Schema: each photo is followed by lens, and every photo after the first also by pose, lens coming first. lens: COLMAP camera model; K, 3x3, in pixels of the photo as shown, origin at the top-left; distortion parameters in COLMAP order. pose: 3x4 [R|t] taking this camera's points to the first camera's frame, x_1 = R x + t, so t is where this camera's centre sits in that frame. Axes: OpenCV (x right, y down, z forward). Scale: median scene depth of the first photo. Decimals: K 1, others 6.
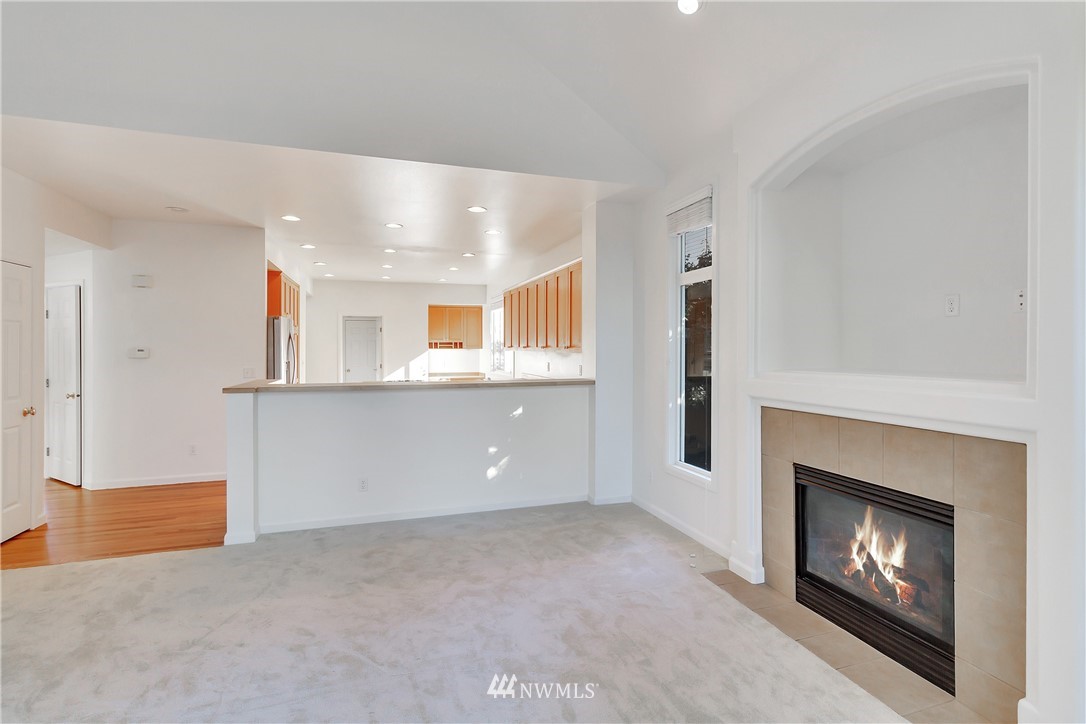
lens RADIAL K [[511.7, 0, 544.7], [0, 511.7, 351.7], [0, 0, 1]] dist [0.000654, -0.000202]
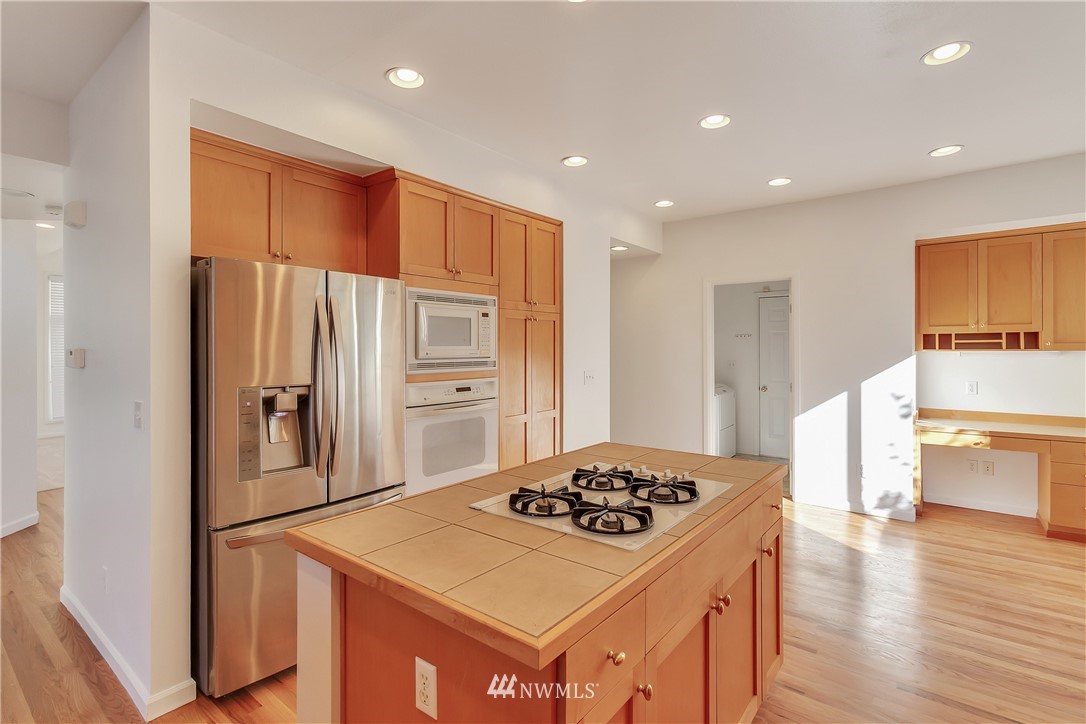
lens RADIAL K [[511.7, 0, 544.7], [0, 511.7, 351.7], [0, 0, 1]] dist [0.000654, -0.000202]
pose [[0.556081, 0.004980, -0.831113, -0.122335], [-0.003344, 0.999987, 0.003755, -0.010324], [0.831122, 0.000691, 0.556090, 1.124061]]
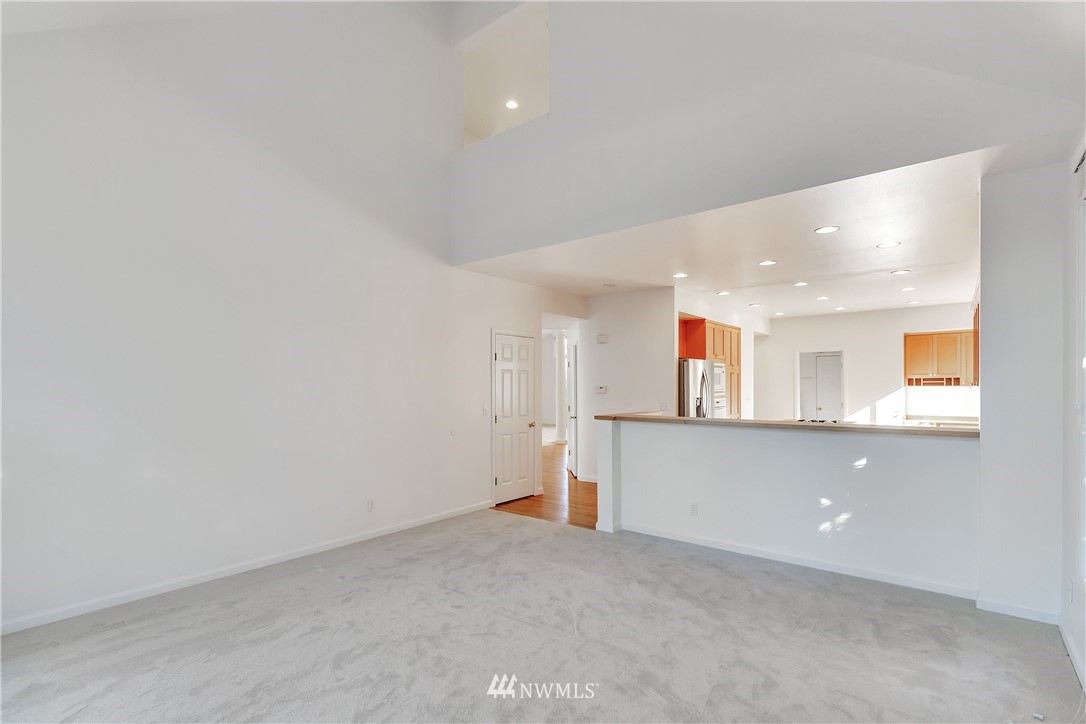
lens RADIAL K [[512.8, 0, 541.7], [0, 512.8, 392.9], [0, 0, 1]] dist [-0.000053, 0.000141]
pose [[0.536670, 0.009961, -0.843733, 0.336213], [-0.002842, 0.999946, 0.009998, -0.002363], [0.843787, -0.002968, 0.536670, 0.101704]]
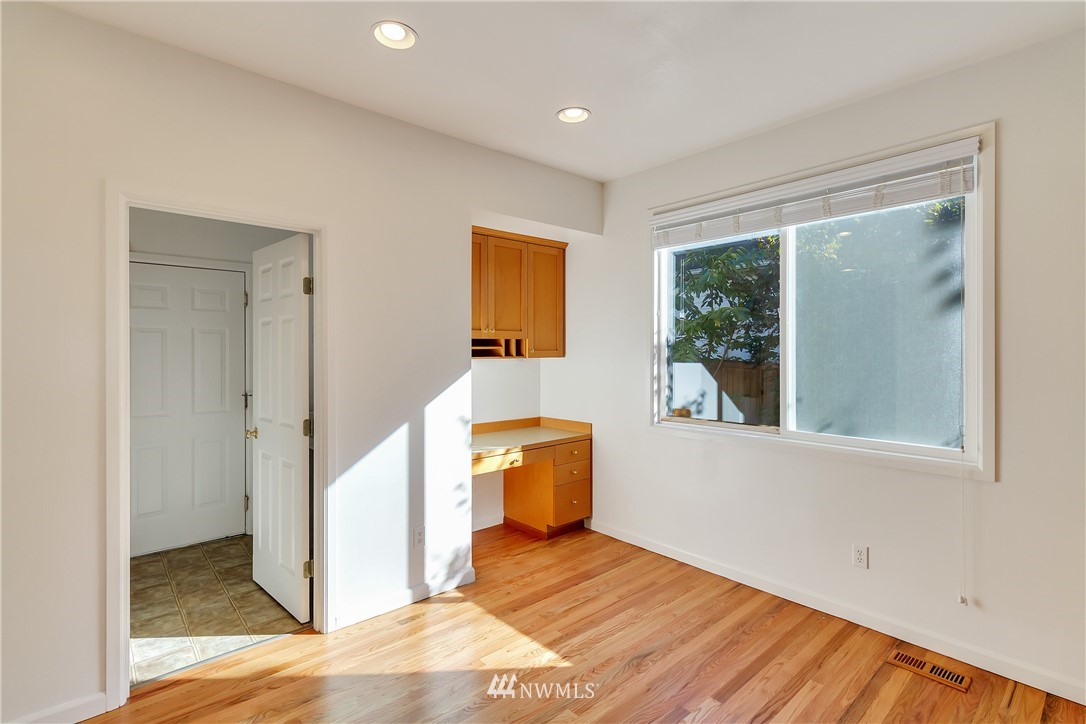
lens RADIAL K [[511.7, 0, 544.7], [0, 511.7, 351.7], [0, 0, 1]] dist [0.000654, -0.000202]
pose [[0.916071, 0.004395, 0.400992, -0.626956], [-0.002039, 0.999978, -0.006302, -0.016540], [-0.401011, 0.004955, 0.916060, 1.436080]]
